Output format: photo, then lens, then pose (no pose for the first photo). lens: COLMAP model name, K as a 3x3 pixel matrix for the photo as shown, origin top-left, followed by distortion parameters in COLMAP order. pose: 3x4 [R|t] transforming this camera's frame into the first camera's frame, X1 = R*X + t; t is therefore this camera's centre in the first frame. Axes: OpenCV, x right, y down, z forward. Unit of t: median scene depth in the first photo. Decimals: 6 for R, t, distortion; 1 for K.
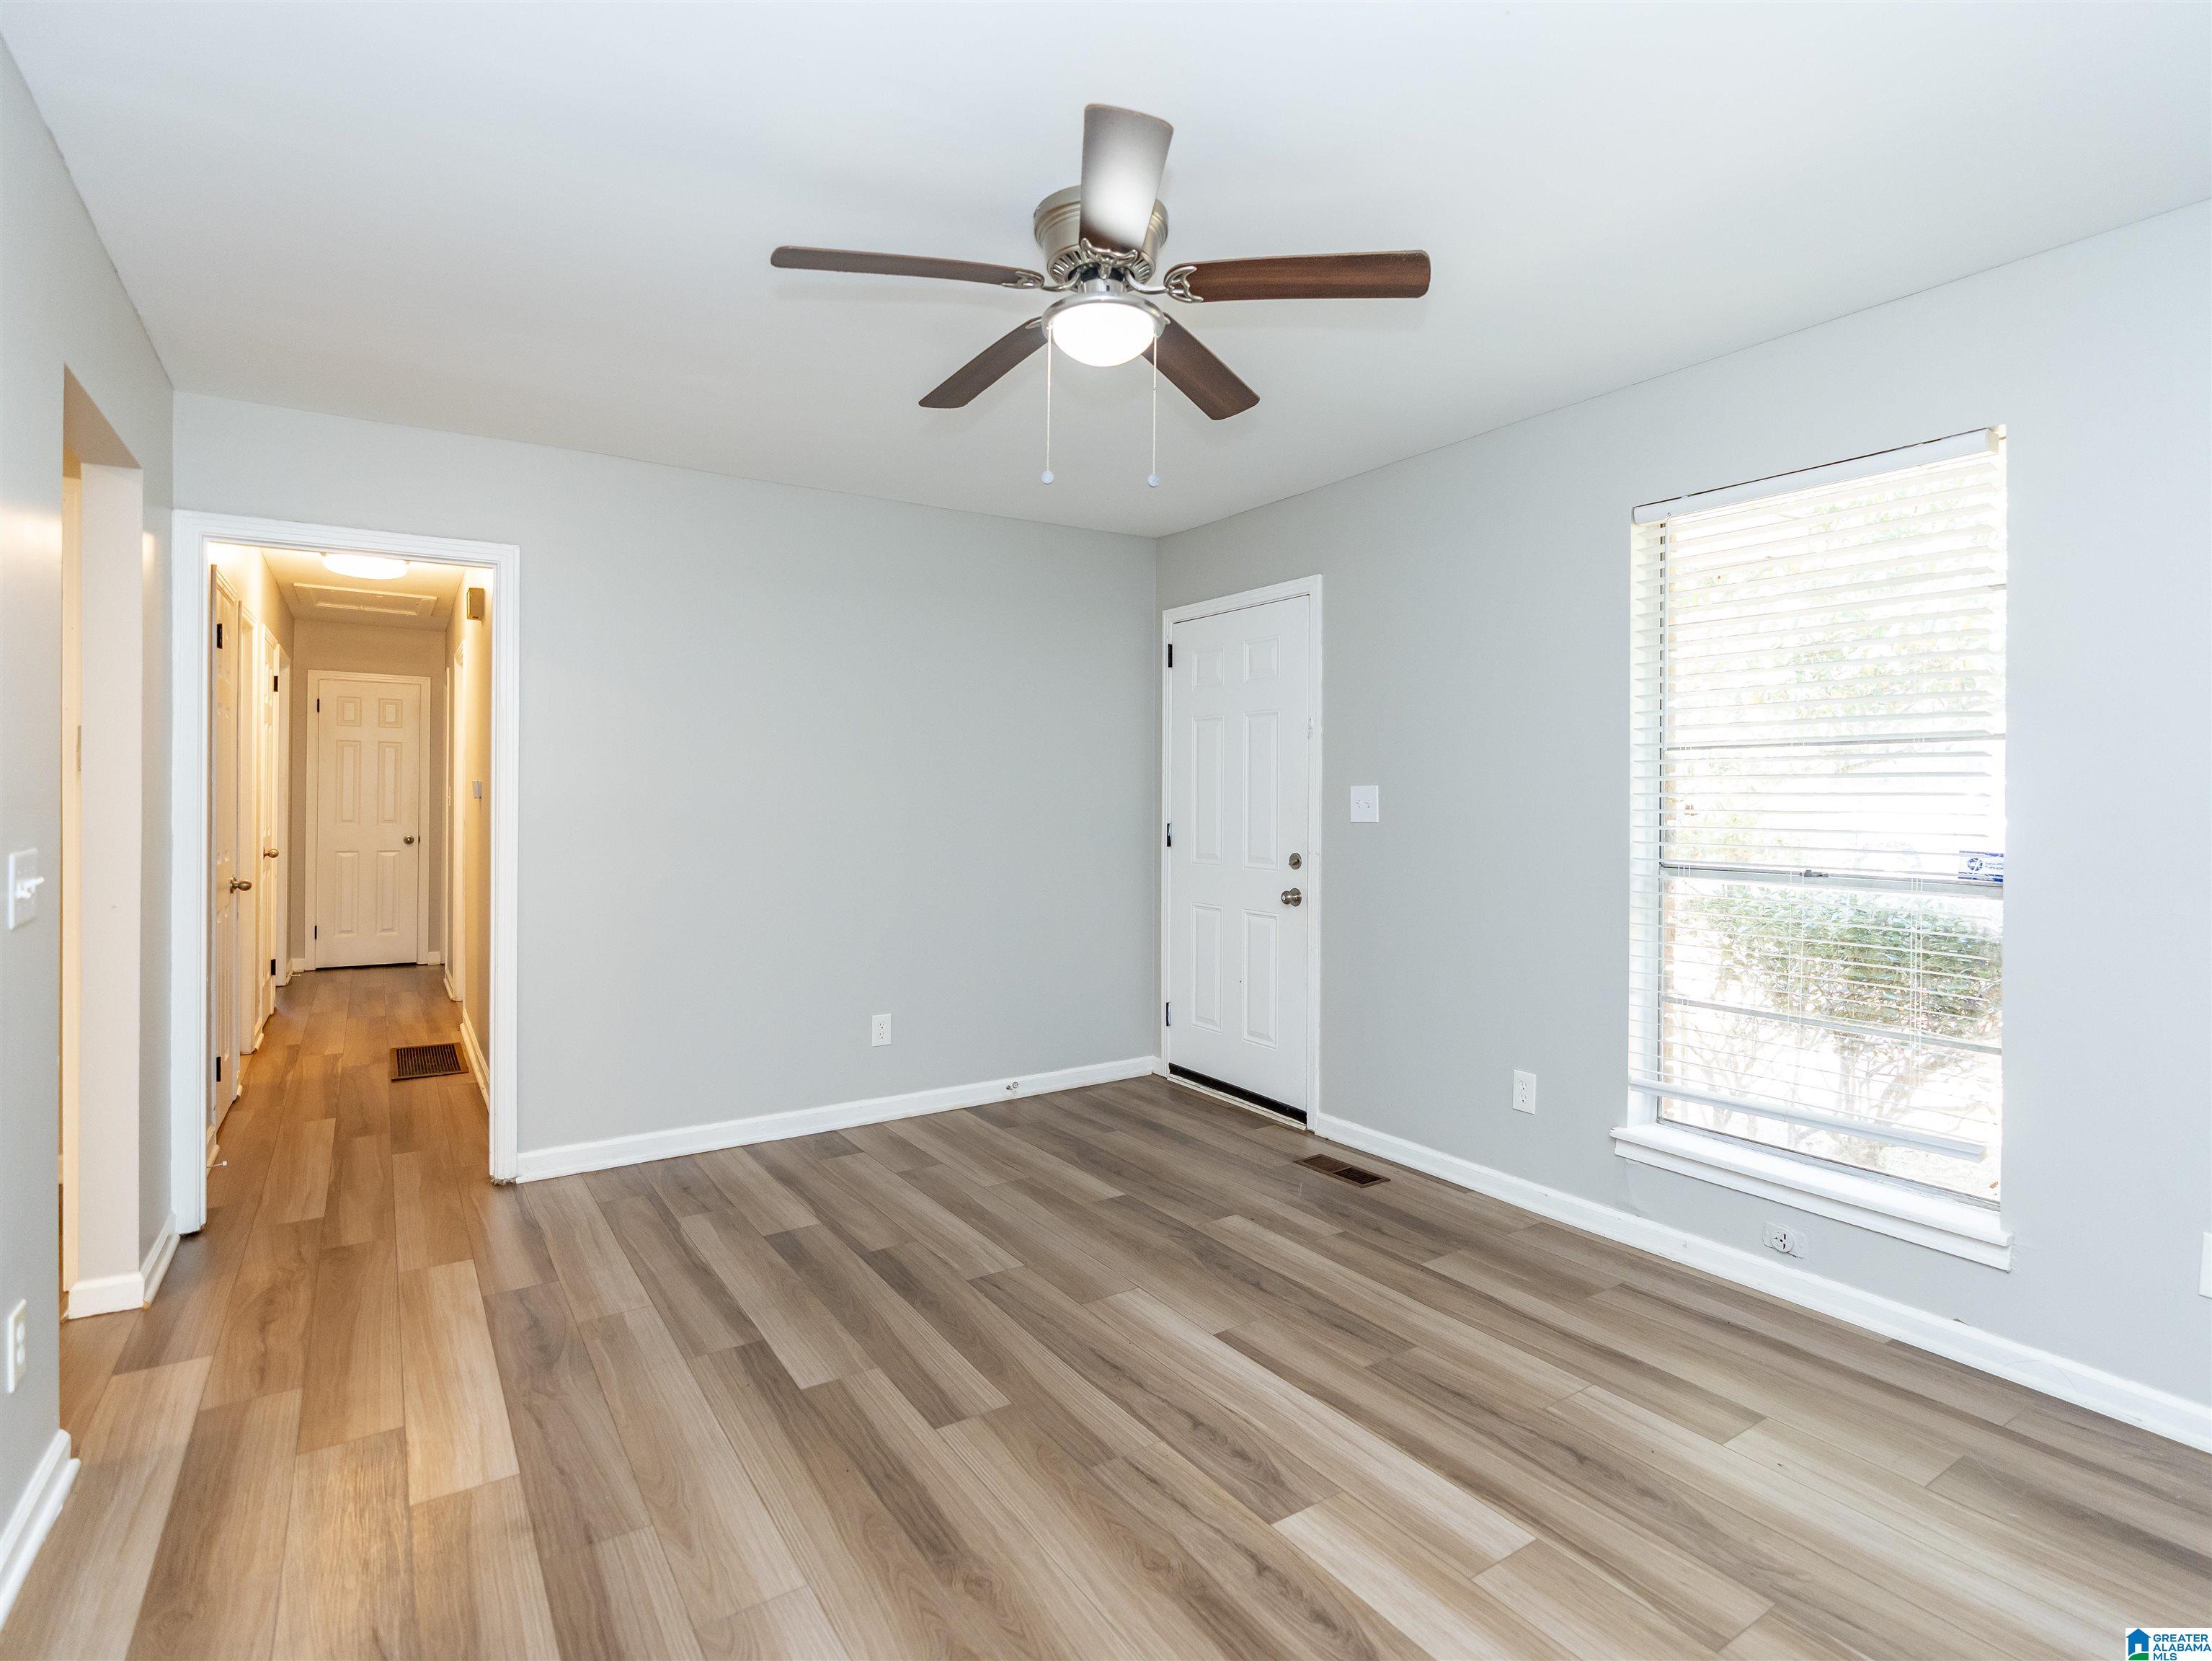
lens RADIAL K [[1141.0, 0, 1116.9], [0, 1141.0, 817.1], [0, 0, 1]] dist [0.000119, 0.002462]
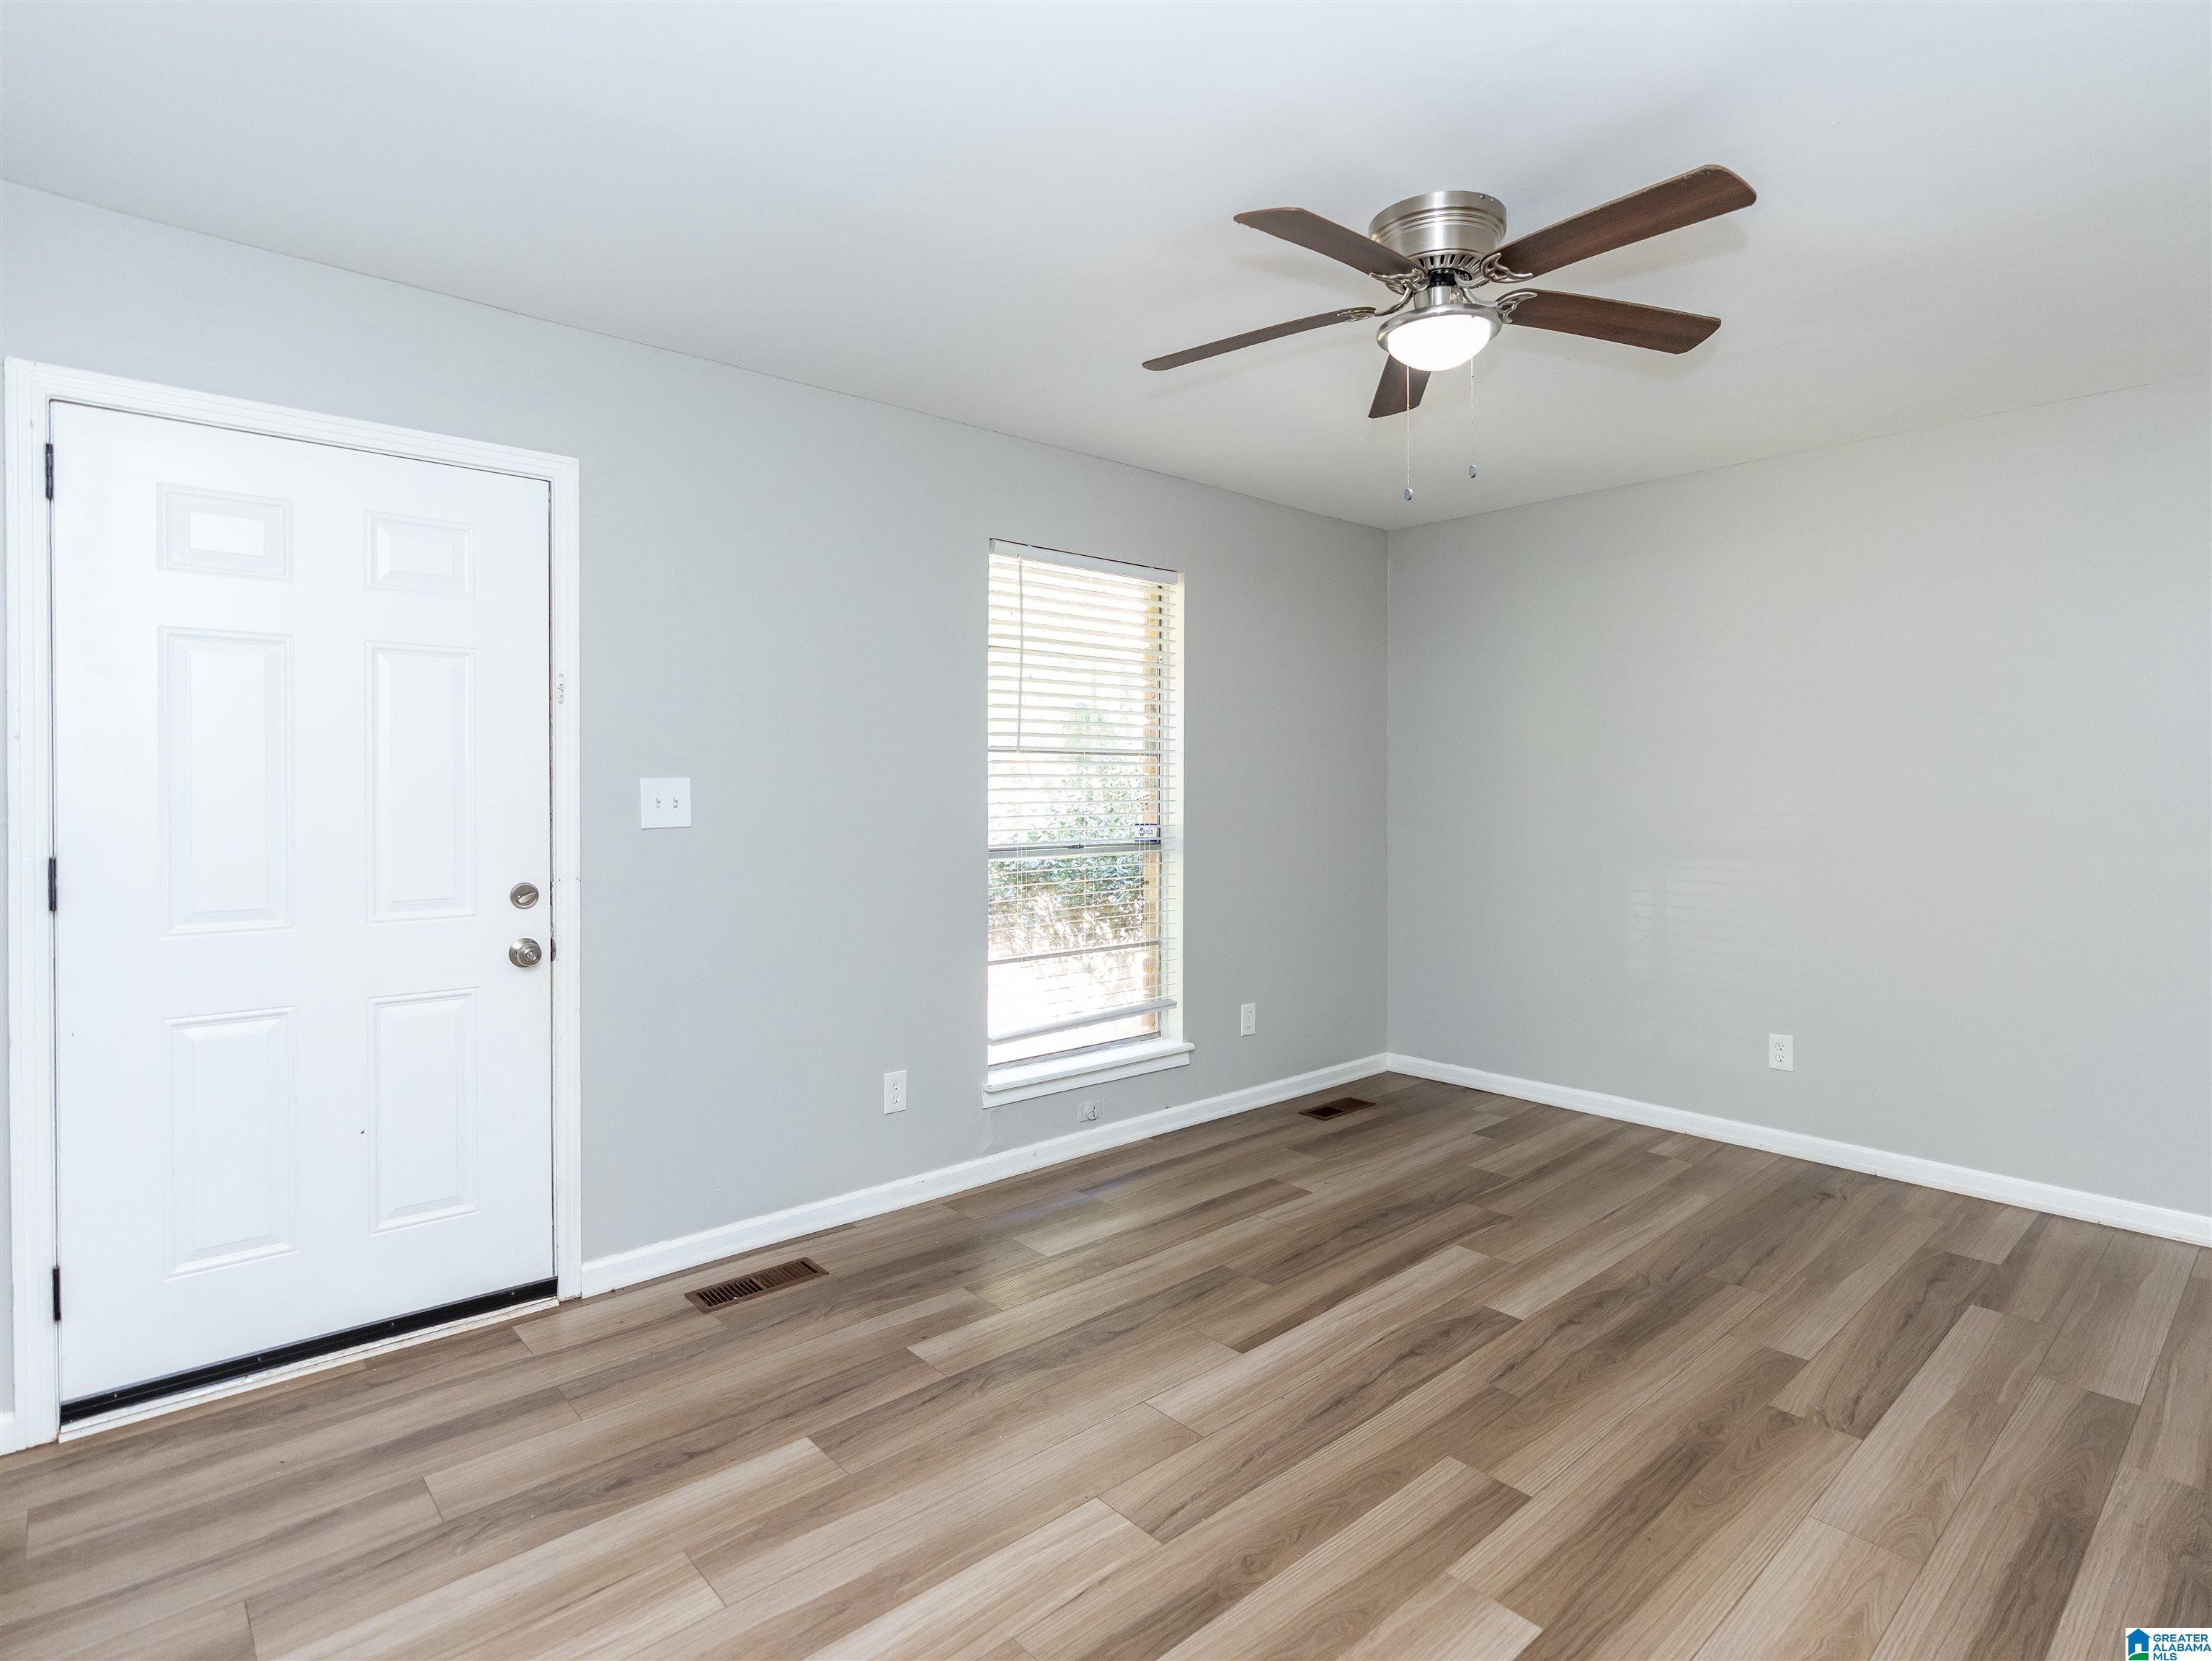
lens RADIAL K [[1159.6, 0, 1141.7], [0, 1159.6, 807.0], [0, 0, 1]] dist [-0.001870, 0.000521]
pose [[-0.169473, -0.017940, 0.985371, -0.742975], [0.015700, 0.999658, 0.020901, -0.025378], [-0.985410, 0.019012, -0.169134, 1.075452]]
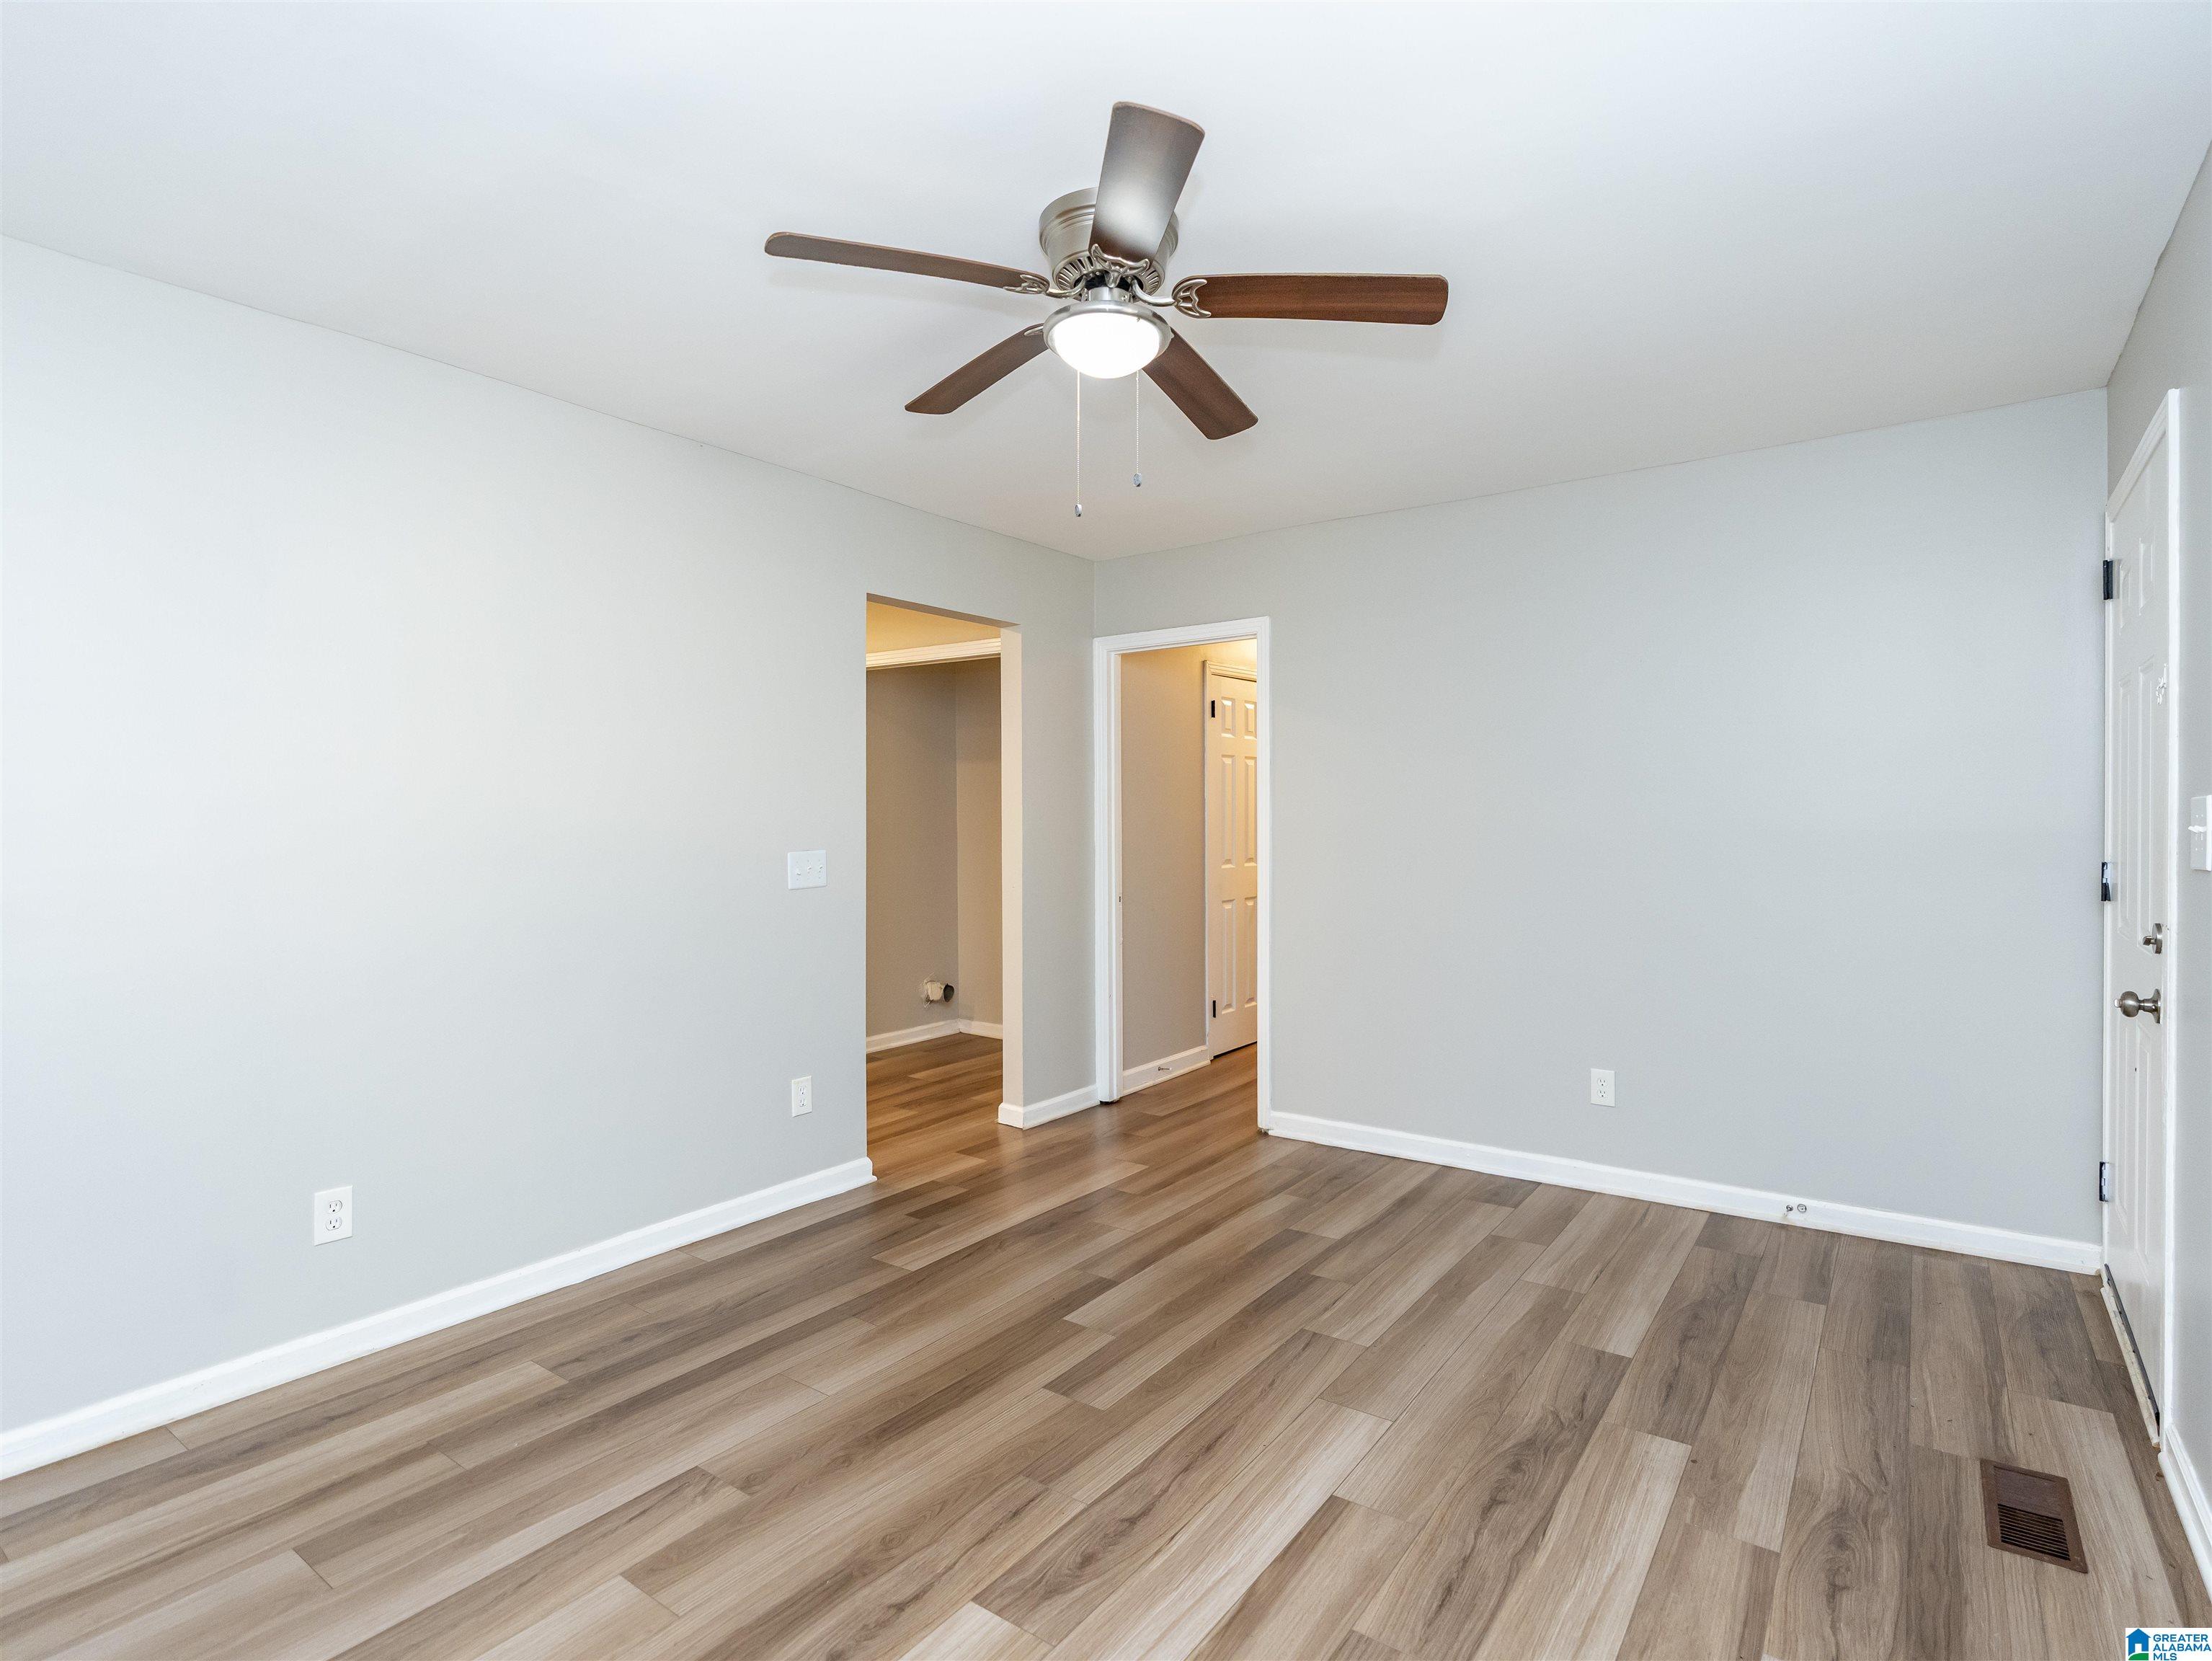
lens RADIAL K [[1108.3, 0, 1106.0], [0, 1108.3, 830.5], [0, 0, 1]] dist [-0.001953, 0.001384]
pose [[0.349223, 0.002918, -0.937035, 0.655242], [-0.008899, 0.999960, -0.000202, -0.009231], [0.936998, 0.008410, 0.349235, 0.499300]]
